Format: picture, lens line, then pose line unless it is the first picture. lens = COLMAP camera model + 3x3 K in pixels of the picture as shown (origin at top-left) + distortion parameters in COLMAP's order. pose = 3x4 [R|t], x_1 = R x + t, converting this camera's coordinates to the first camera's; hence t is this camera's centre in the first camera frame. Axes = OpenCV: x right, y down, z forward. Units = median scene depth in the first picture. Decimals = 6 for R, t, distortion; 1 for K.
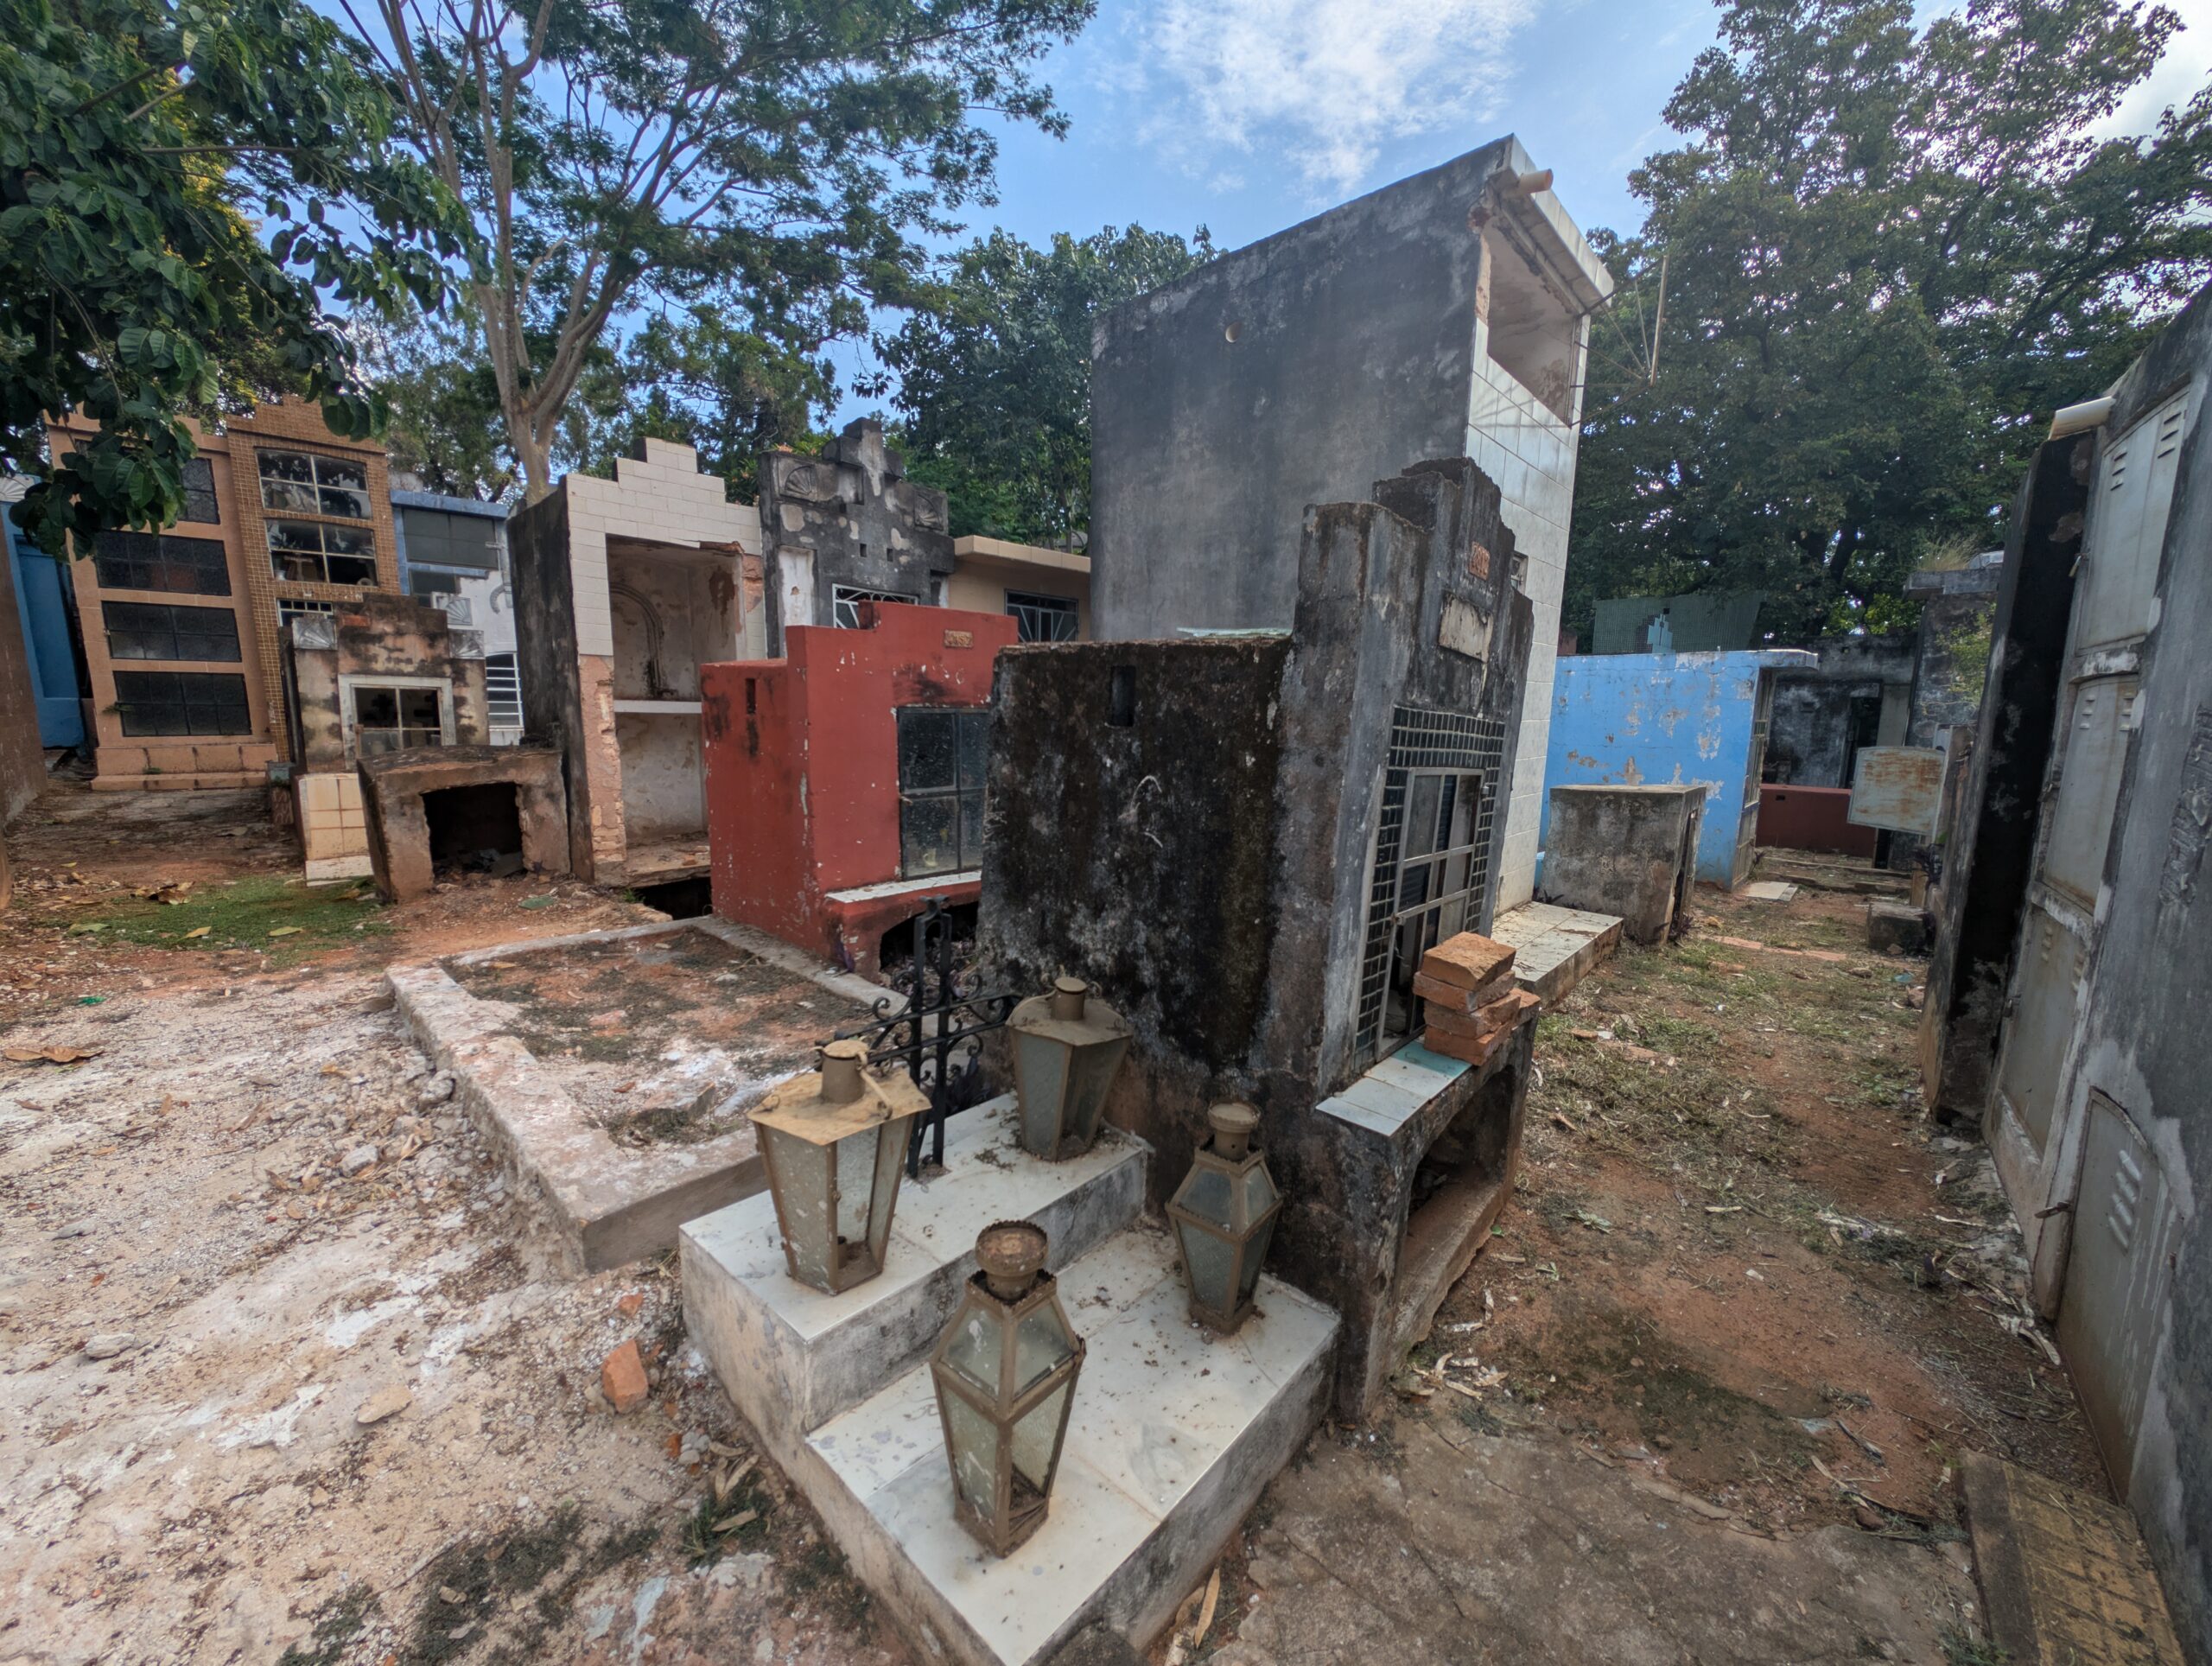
lens RADIAL K [[850.1, 0, 1104.2], [0, 850.1, 831.3], [0, 0, 1]] dist [-0.006305, 0.001347]
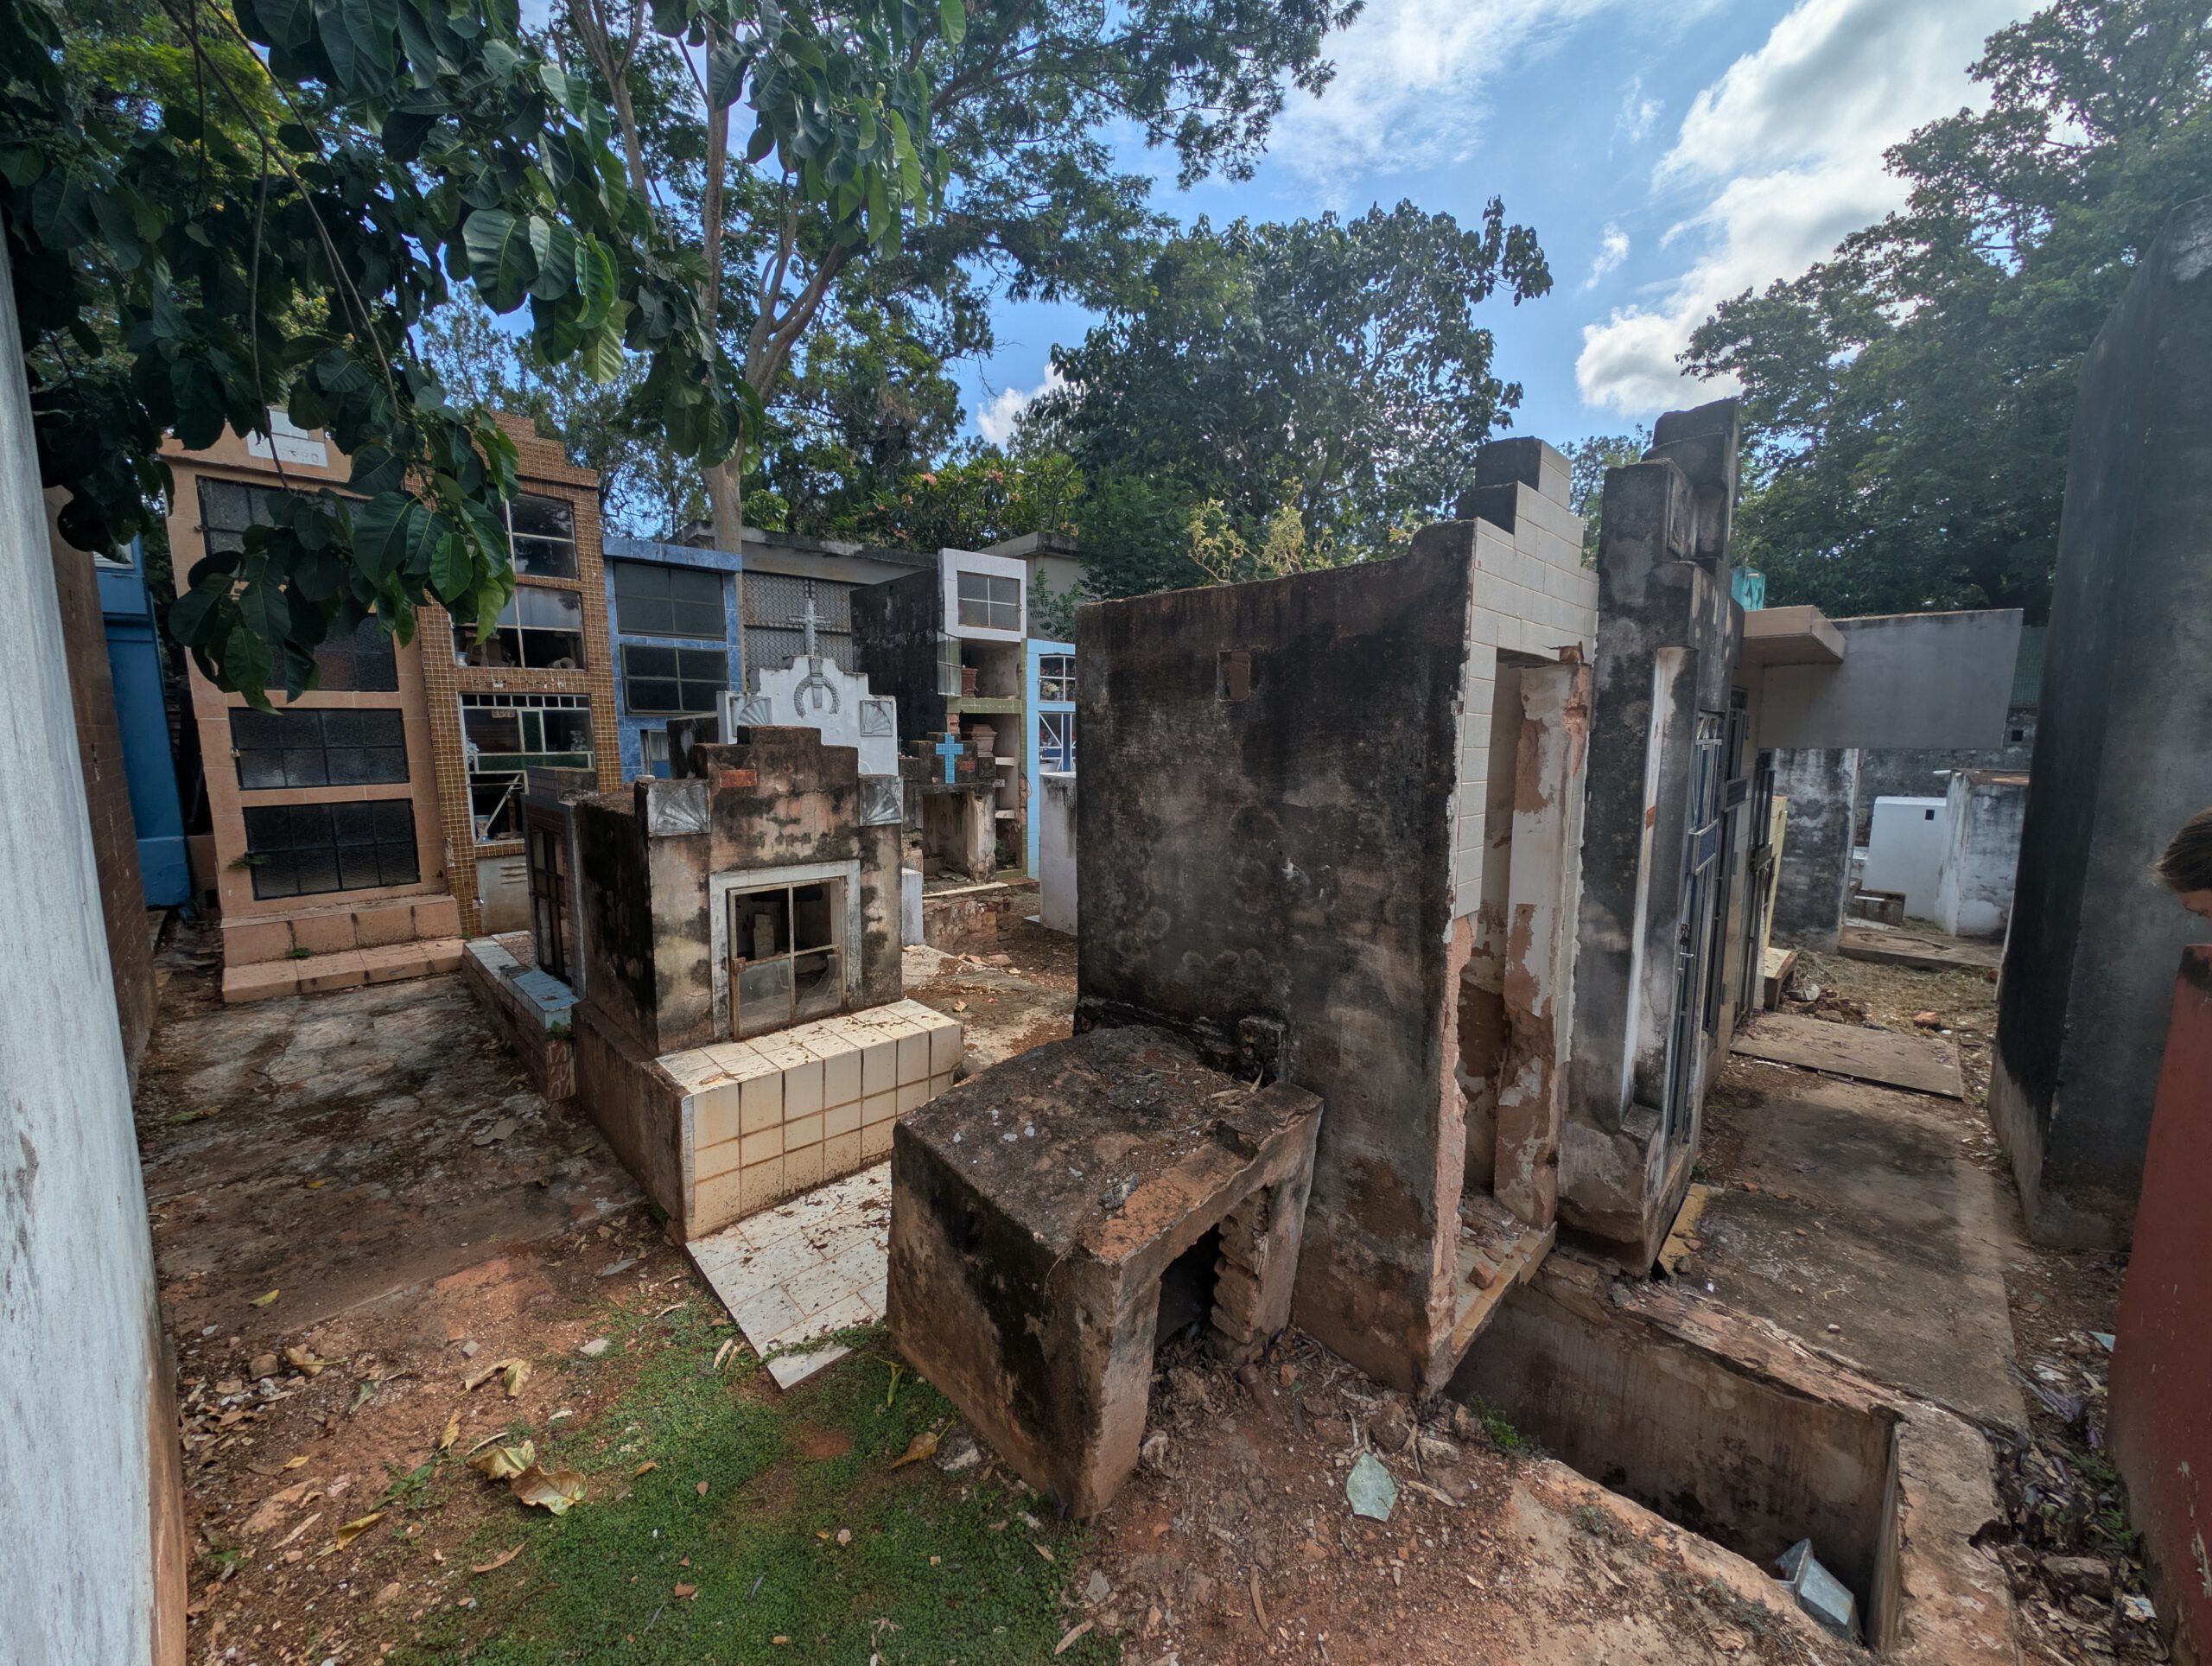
lens RADIAL K [[850.1, 0, 1102.6], [0, 850.1, 829.0], [0, 0, 1]] dist [-0.006305, 0.001347]
pose [[0.999770, -0.016966, -0.013105, -0.264322], [0.016617, 0.999516, -0.026315, -0.081754], [0.013545, 0.026092, 0.999568, 0.182142]]
